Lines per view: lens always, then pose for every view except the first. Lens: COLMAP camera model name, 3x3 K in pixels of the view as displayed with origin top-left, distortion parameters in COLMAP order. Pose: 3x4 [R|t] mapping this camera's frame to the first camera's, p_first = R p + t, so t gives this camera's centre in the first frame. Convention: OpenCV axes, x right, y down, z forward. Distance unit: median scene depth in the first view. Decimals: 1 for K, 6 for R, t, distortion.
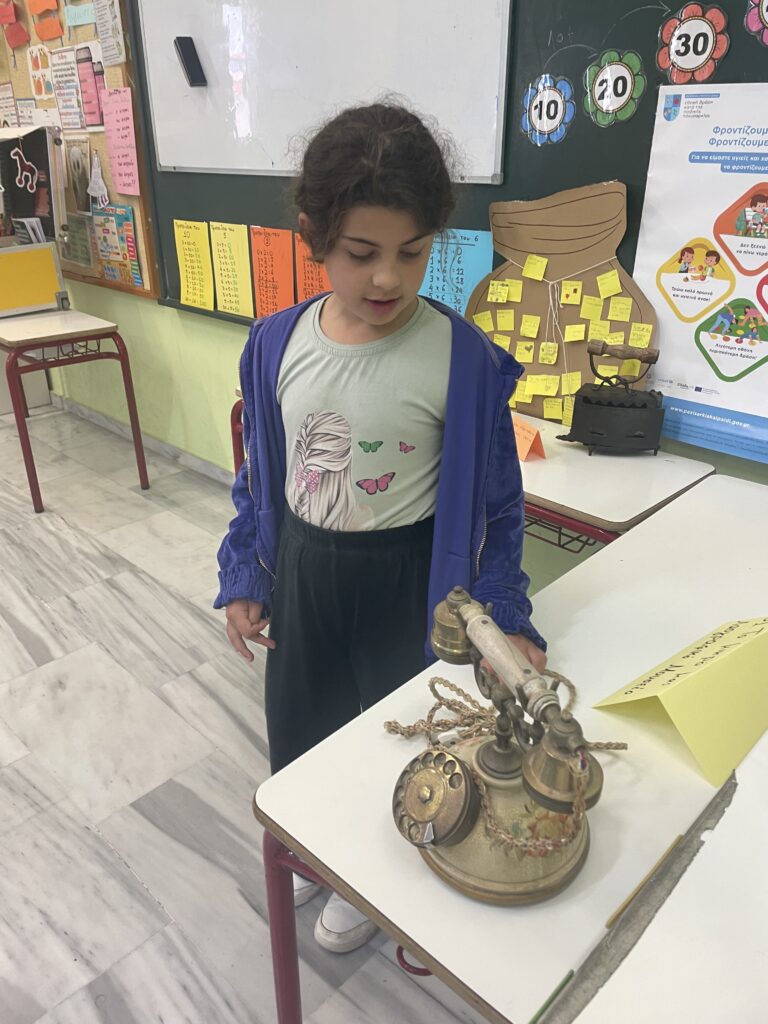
lens RADIAL K [[768.3, 0, 369.7], [0, 768.3, 505.0], [0, 0, 1]] dist [0.080268, -0.106681]
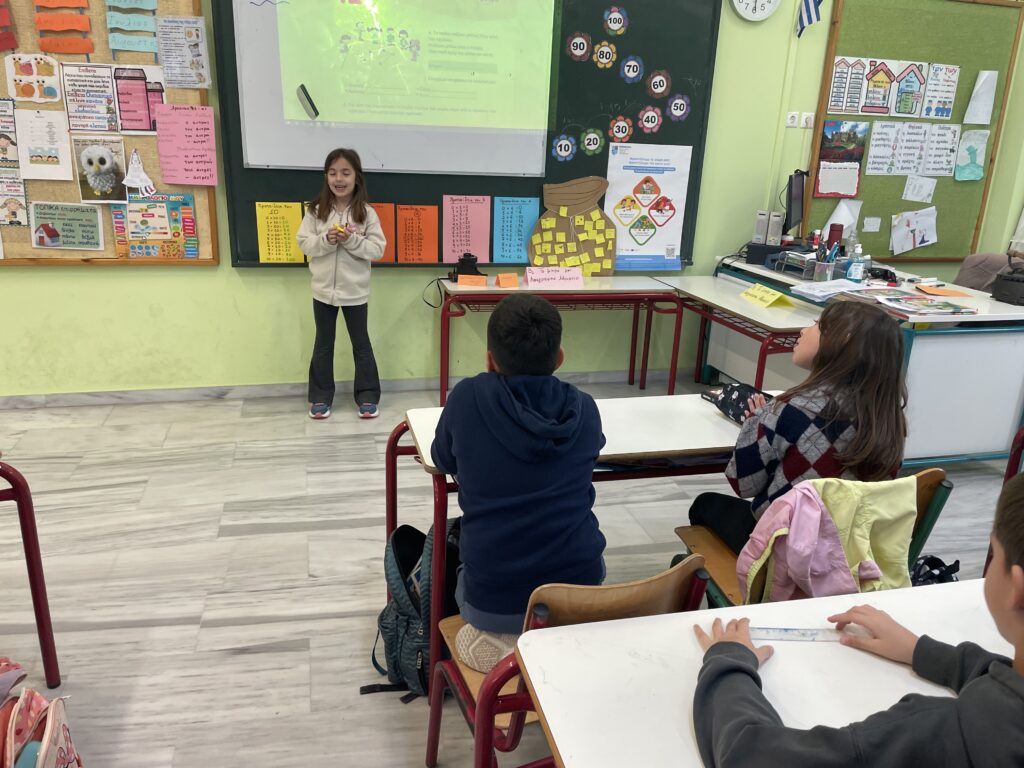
lens RADIAL K [[768.3, 0, 512.7], [0, 768.3, 378.3], [0, 0, 1]] dist [0.080268, -0.106681]
pose [[0.508533, -0.227459, 0.830455, -1.881619], [0.328207, 0.942868, 0.057270, -0.019585], [-0.796036, 0.243437, 0.554134, -0.029493]]
